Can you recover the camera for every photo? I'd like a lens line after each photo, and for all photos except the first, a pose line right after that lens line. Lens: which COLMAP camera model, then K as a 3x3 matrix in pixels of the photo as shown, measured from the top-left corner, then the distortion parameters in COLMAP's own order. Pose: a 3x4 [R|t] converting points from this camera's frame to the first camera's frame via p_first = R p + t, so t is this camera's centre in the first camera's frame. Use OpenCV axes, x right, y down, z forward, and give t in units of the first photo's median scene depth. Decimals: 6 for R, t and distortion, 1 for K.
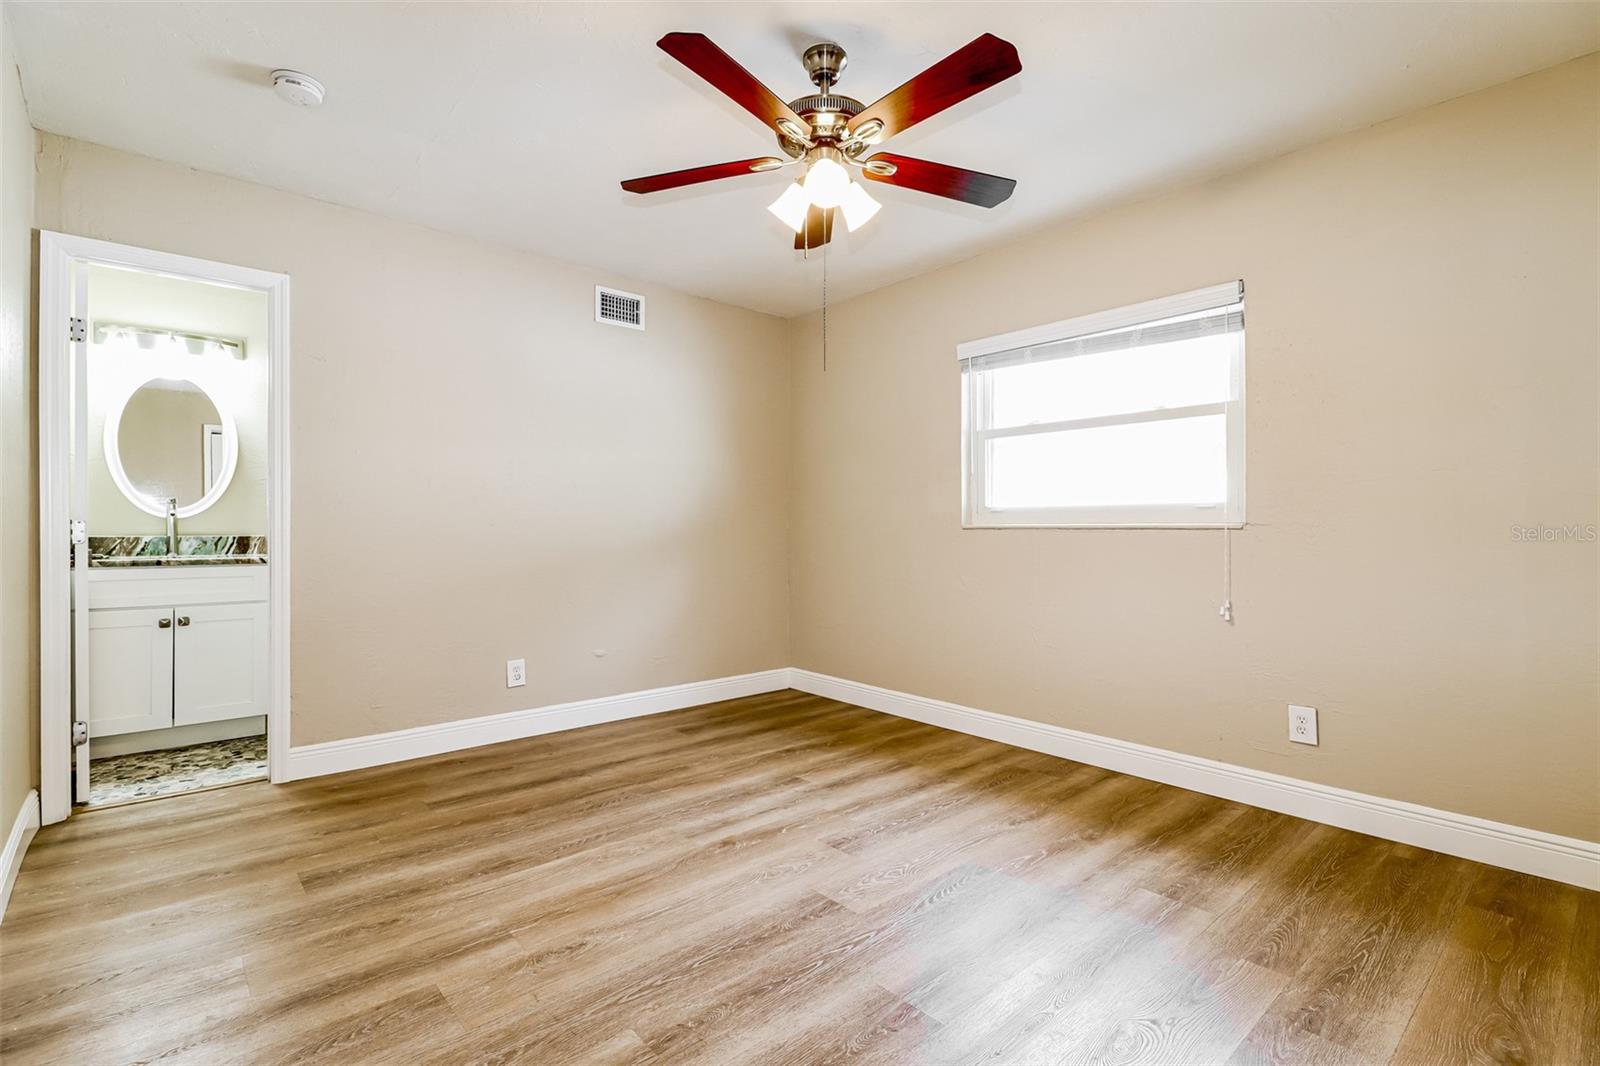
lens RADIAL K [[752.4, 0, 811.2], [0, 752.4, 535.0], [0, 0, 1]] dist [0.006543, -0.004663]
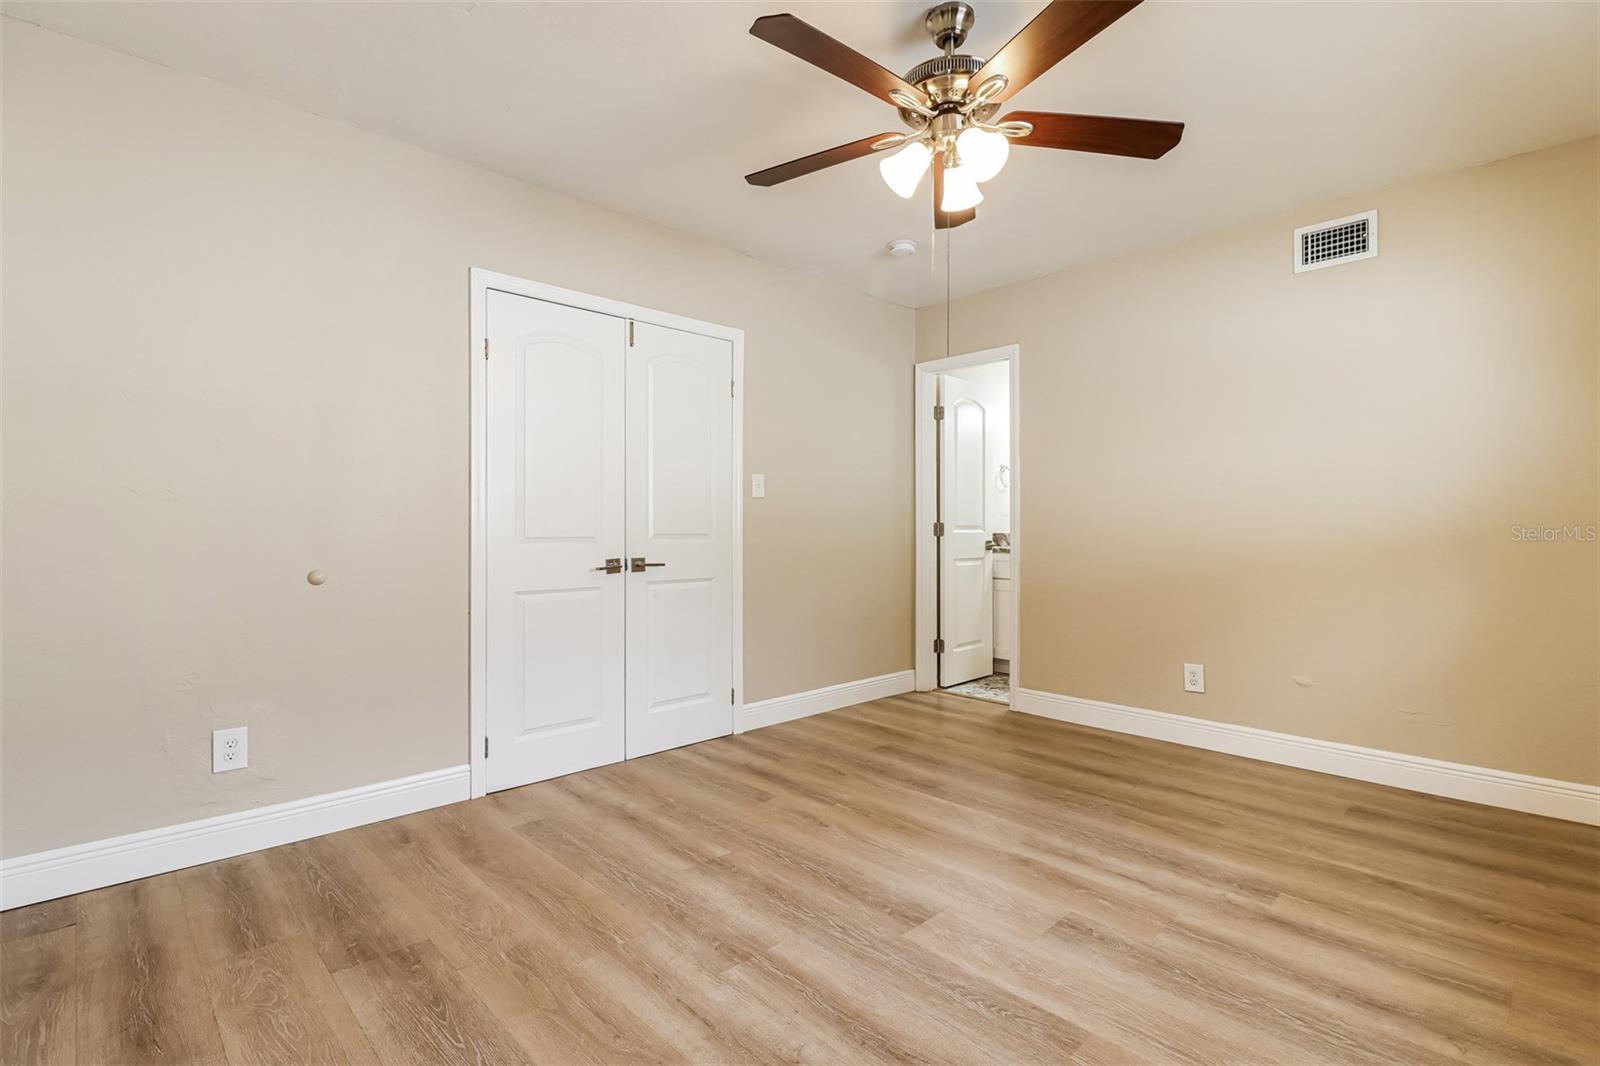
lens RADIAL K [[752.4, 0, 794.2], [0, 752.4, 531.6], [0, 0, 1]] dist [0.006543, -0.004663]
pose [[0.014193, 0.002696, -0.999896, 0.625633], [-0.009288, 0.999954, 0.002564, -0.000794], [0.999856, 0.009251, 0.014217, 0.531405]]
